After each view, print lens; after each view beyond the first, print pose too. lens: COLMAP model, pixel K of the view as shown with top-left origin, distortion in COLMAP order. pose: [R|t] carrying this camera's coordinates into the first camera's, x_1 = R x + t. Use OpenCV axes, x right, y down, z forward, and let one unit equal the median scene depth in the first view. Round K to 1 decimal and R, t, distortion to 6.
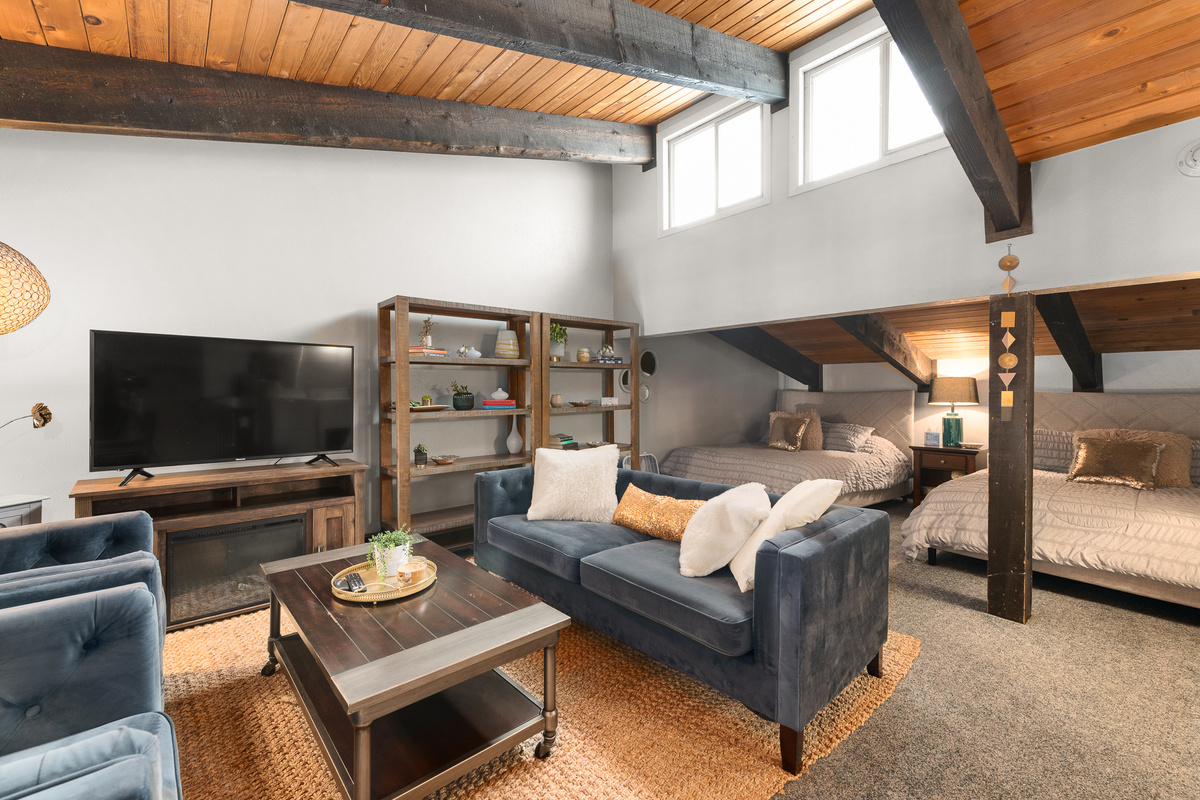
lens RADIAL K [[494.0, 0, 582.3], [0, 494.0, 394.3], [0, 0, 1]] dist [0.009403, -0.000441]
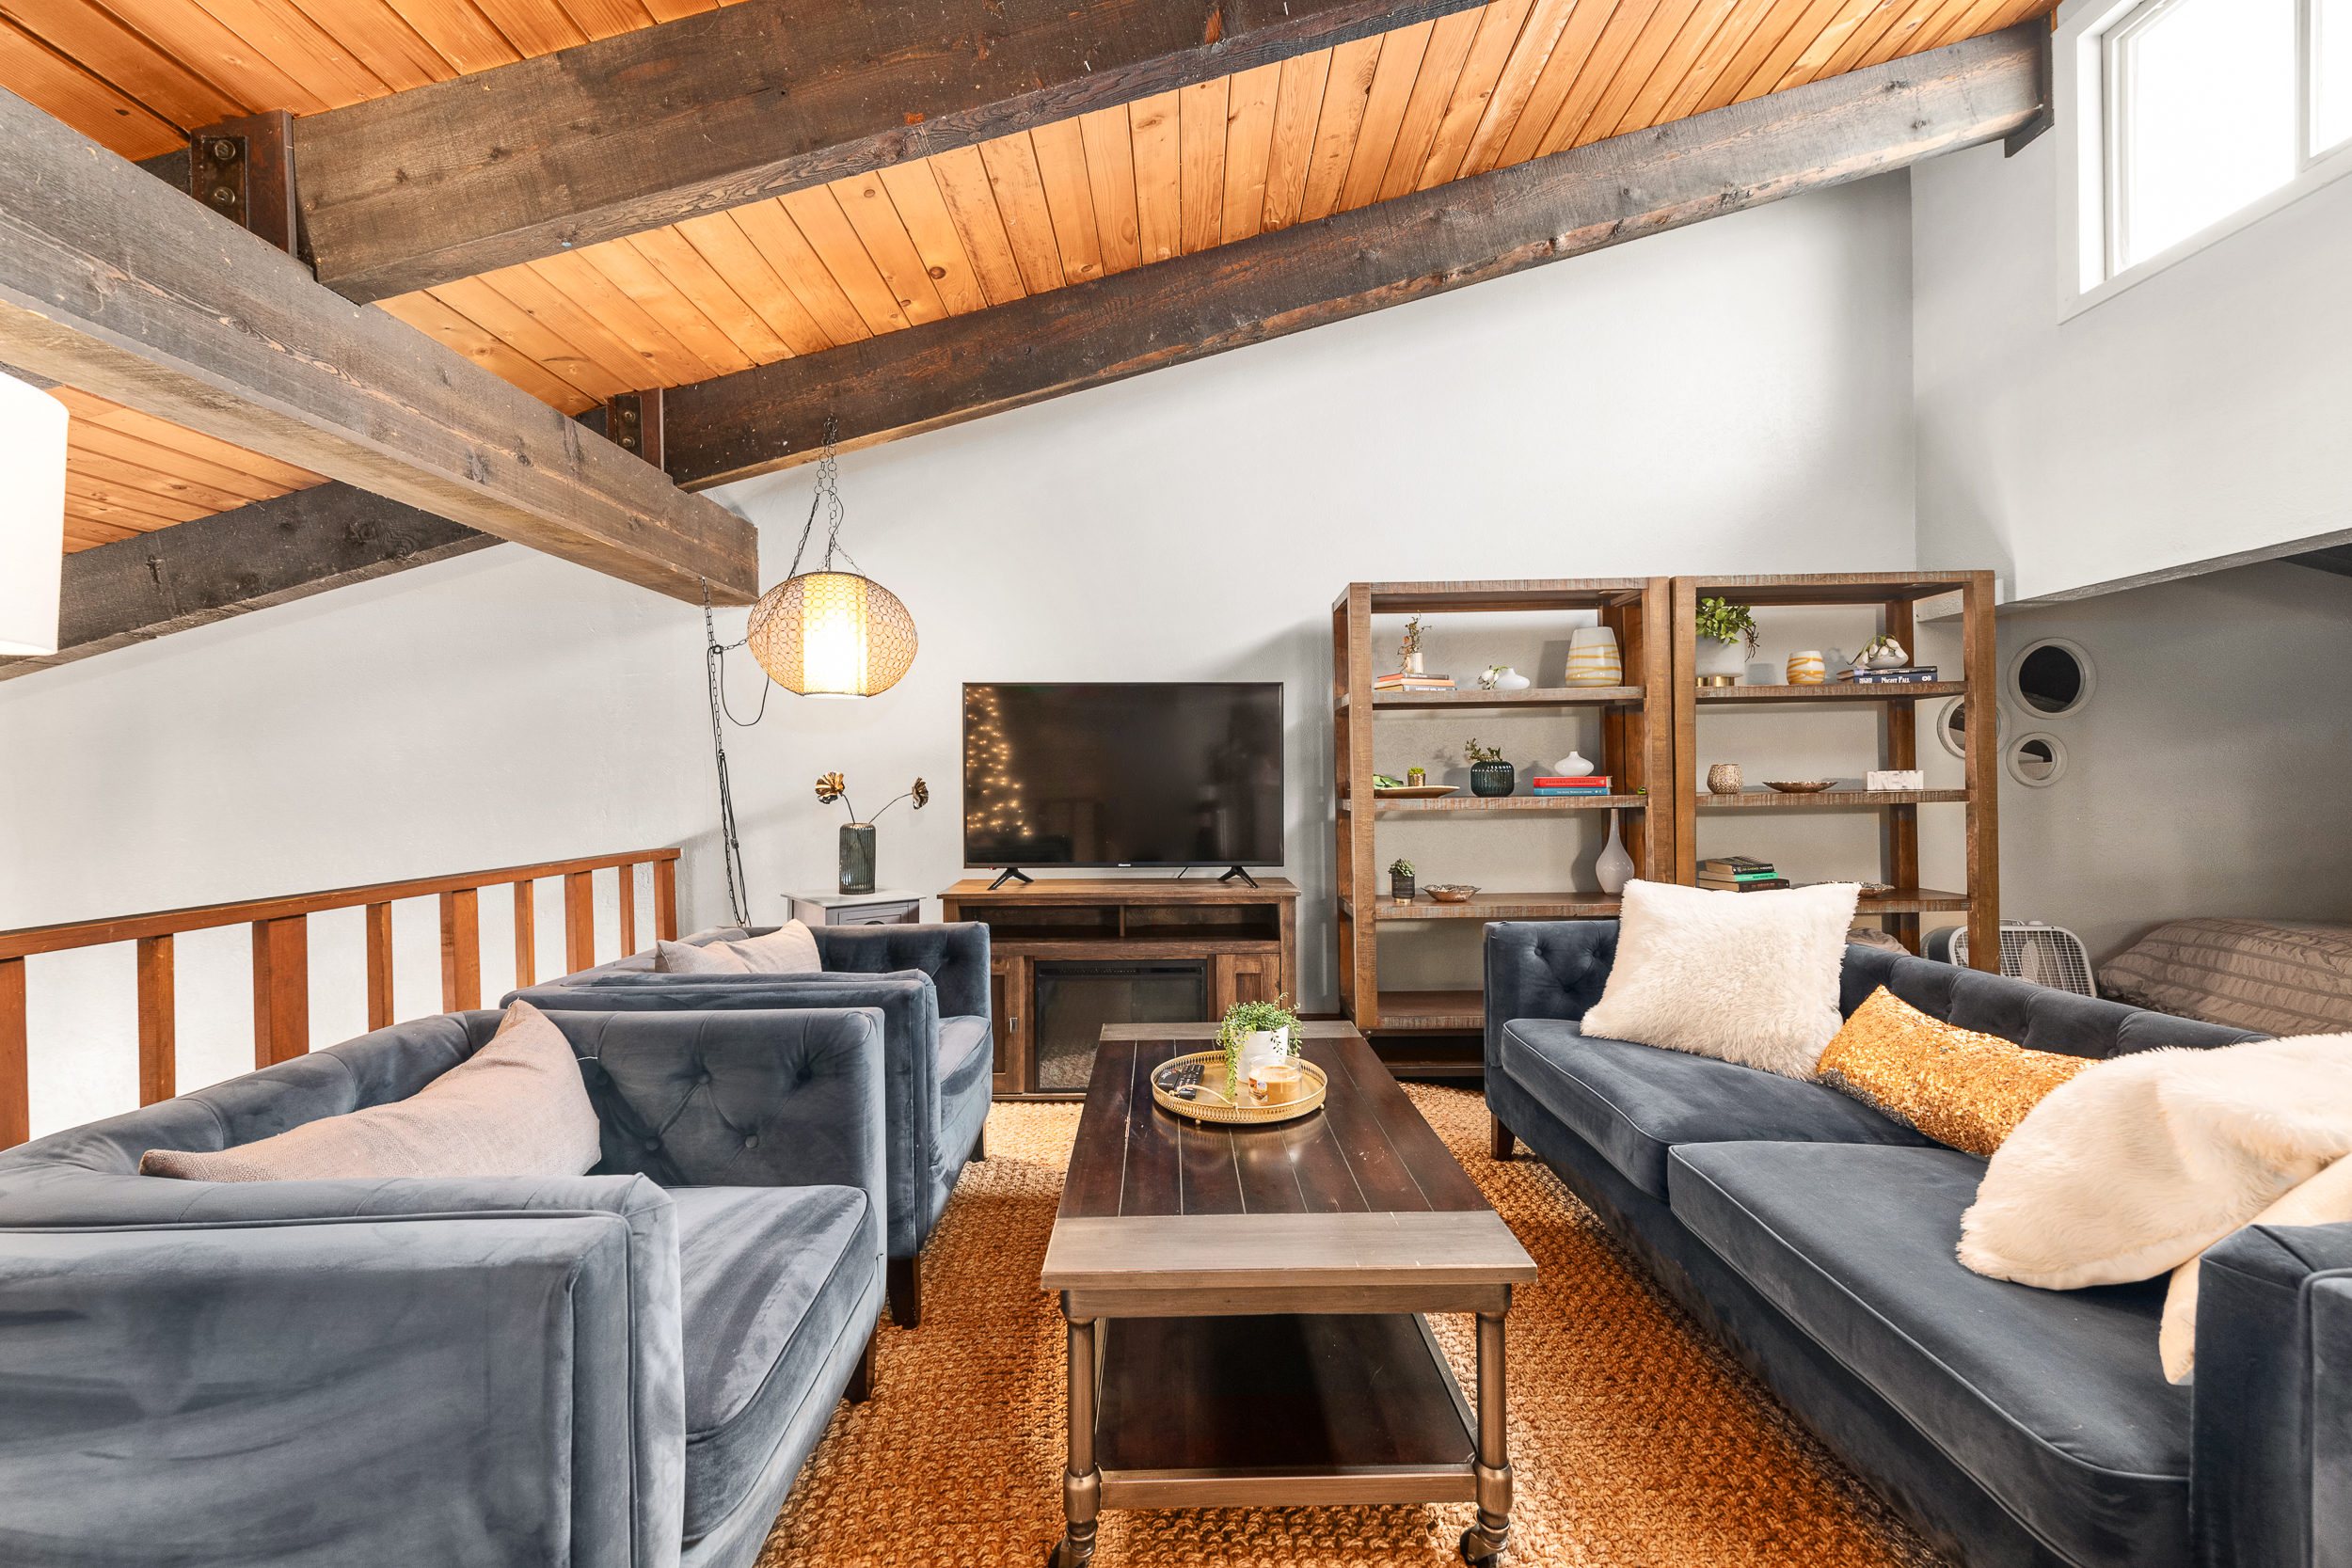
lens RADIAL K [[907.6, 0, 1176.0], [0, 907.6, 784.0], [0, 0, 1]] dist [0.015628, -0.003775]
pose [[0.765076, -0.003795, -0.643929, 0.135186], [0.003481, 0.999992, -0.001758, 0.024817], [0.643931, -0.000896, 0.765083, 0.119117]]
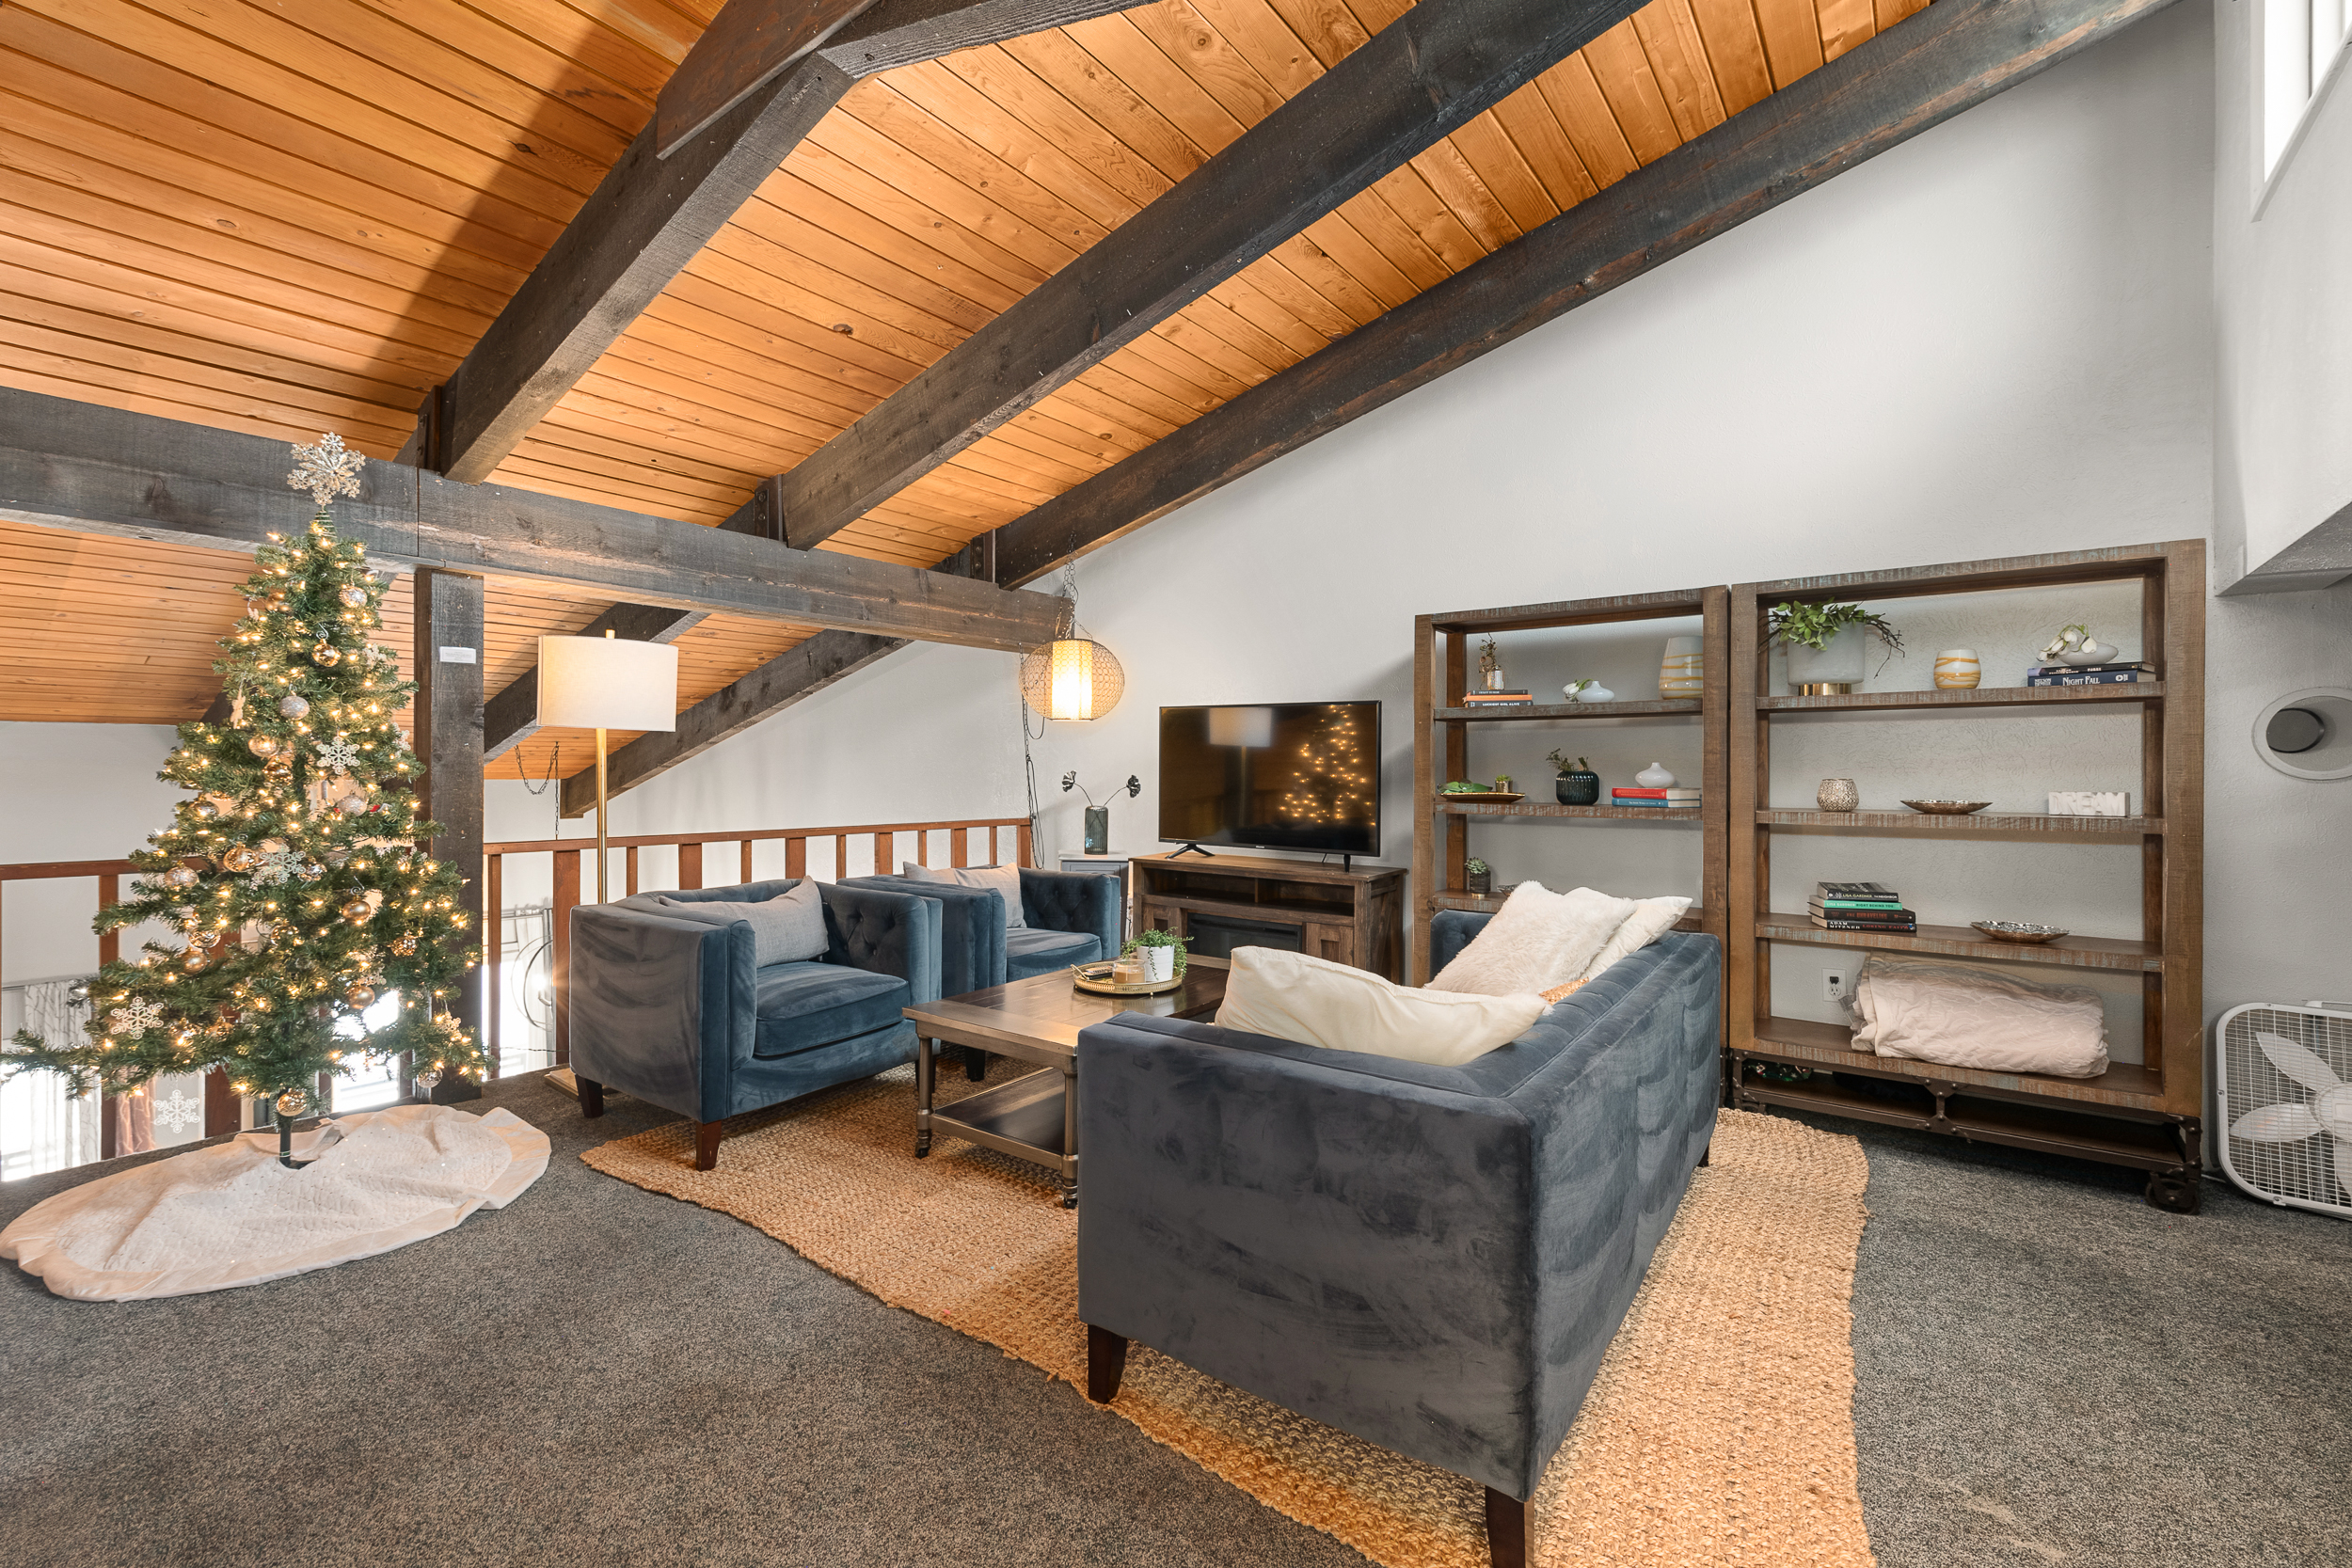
lens RADIAL K [[954.4, 0, 1123.5], [0, 954.4, 777.1], [0, 0, 1]] dist [0.001521, -0.000353]
pose [[0.218051, 0.009856, -0.975888, 0.807754], [-0.018817, 0.999806, 0.005893, 0.007609], [0.975756, 0.017078, 0.218194, 0.407879]]
